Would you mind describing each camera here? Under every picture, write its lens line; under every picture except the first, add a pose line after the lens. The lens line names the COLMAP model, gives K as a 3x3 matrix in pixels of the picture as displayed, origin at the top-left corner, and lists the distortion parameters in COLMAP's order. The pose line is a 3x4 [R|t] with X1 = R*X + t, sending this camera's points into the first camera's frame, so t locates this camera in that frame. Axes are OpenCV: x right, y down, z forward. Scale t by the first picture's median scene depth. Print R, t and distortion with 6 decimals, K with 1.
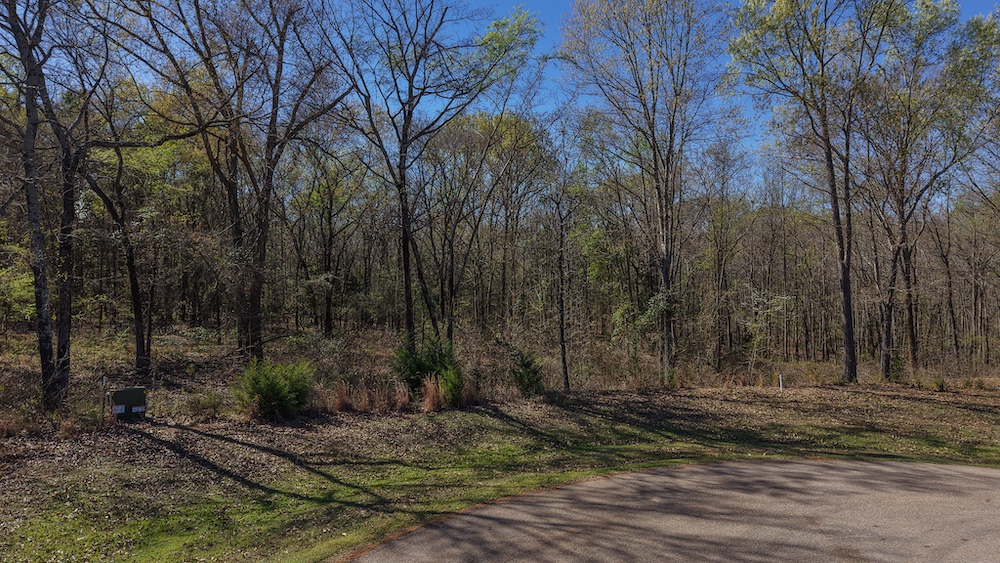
lens RADIAL K [[660.2, 0, 501.1], [0, 660.2, 282.5], [0, 0, 1]] dist [0.035279, -0.021367]
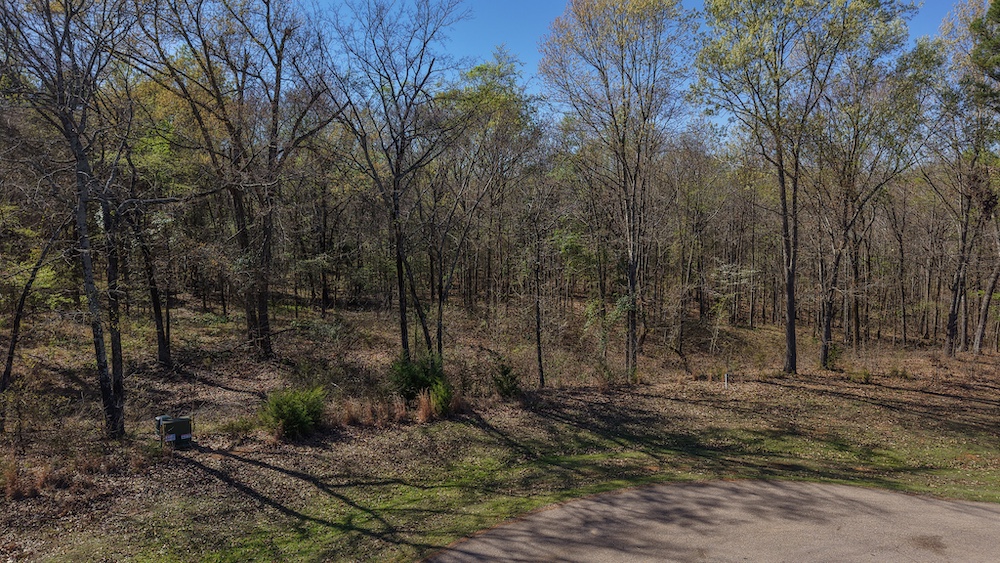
lens RADIAL K [[660.2, 0, 499.5], [0, 660.2, 281.3], [0, 0, 1]] dist [0.035279, -0.021367]
pose [[0.999893, -0.001936, 0.014469, 0.014185], [0.000454, 0.994809, 0.101758, -0.199553], [-0.014591, -0.101740, 0.994704, -0.181015]]
